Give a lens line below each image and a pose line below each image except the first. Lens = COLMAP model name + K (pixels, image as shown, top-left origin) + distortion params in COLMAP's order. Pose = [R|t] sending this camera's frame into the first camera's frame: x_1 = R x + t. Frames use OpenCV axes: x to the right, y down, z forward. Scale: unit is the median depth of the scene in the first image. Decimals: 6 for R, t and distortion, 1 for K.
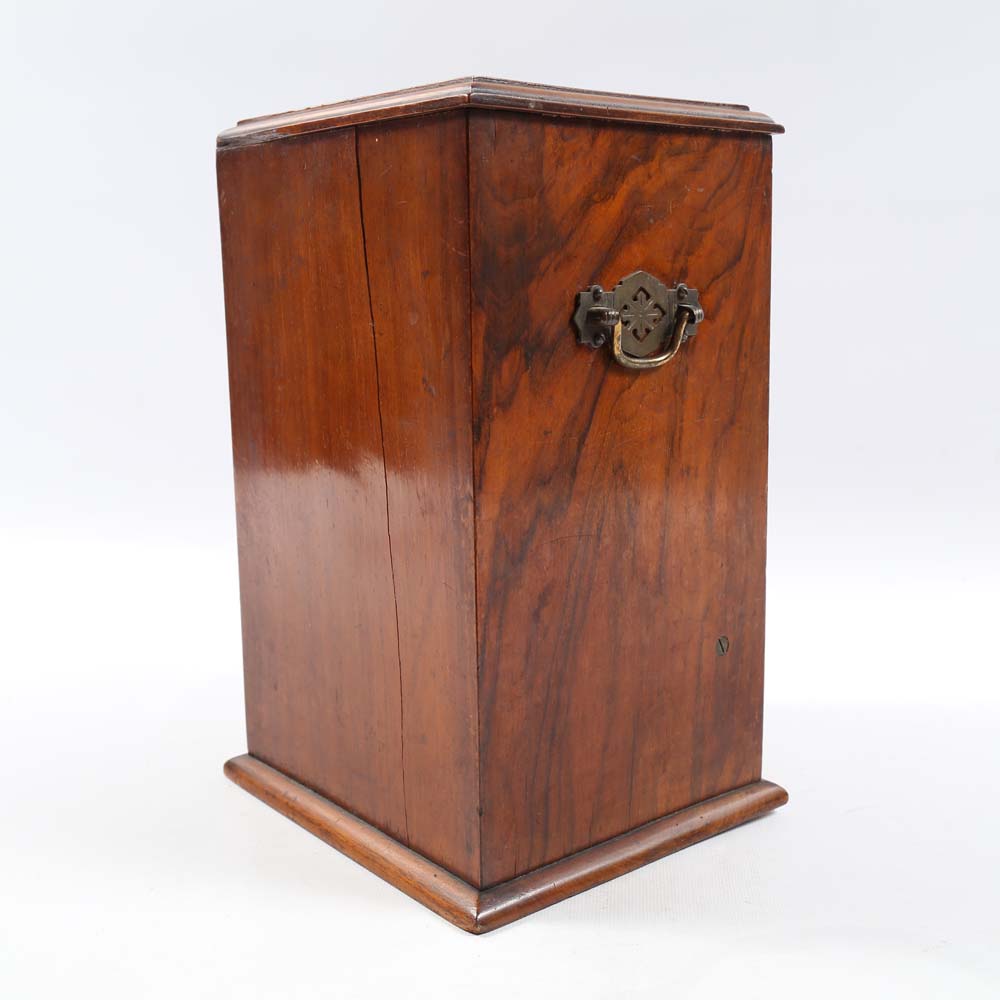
lens RADIAL K [[1282.4, 0, 500.0], [0, 1282.4, 500.0], [0, 0, 1]] dist [-0.043277, 0.032397]
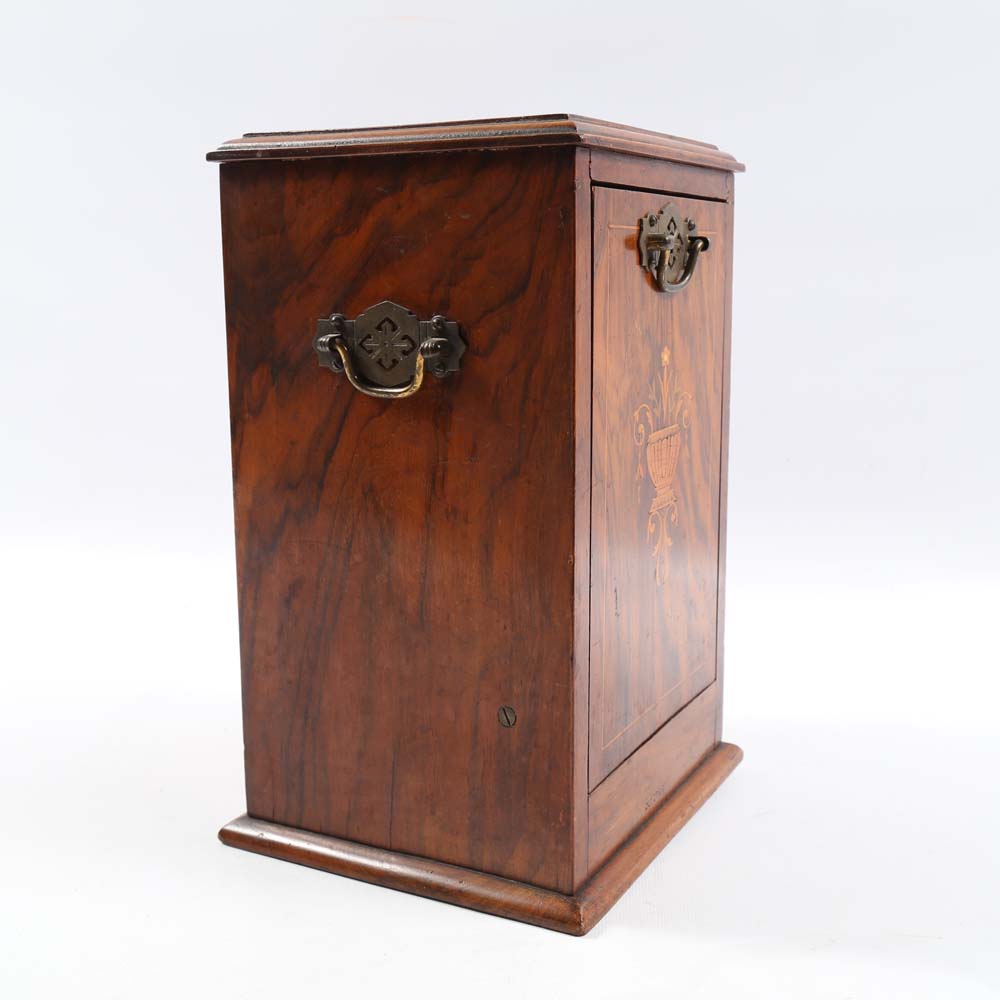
lens RADIAL K [[1282.4, 0, 500.0], [0, 1282.4, 500.0], [0, 0, 1]] dist [-0.043277, 0.032397]
pose [[0.388911, 0.180265, -0.903467, 1.072337], [-0.165564, 0.978380, 0.123943, -0.164196], [0.906276, 0.101379, 0.410348, 0.677251]]
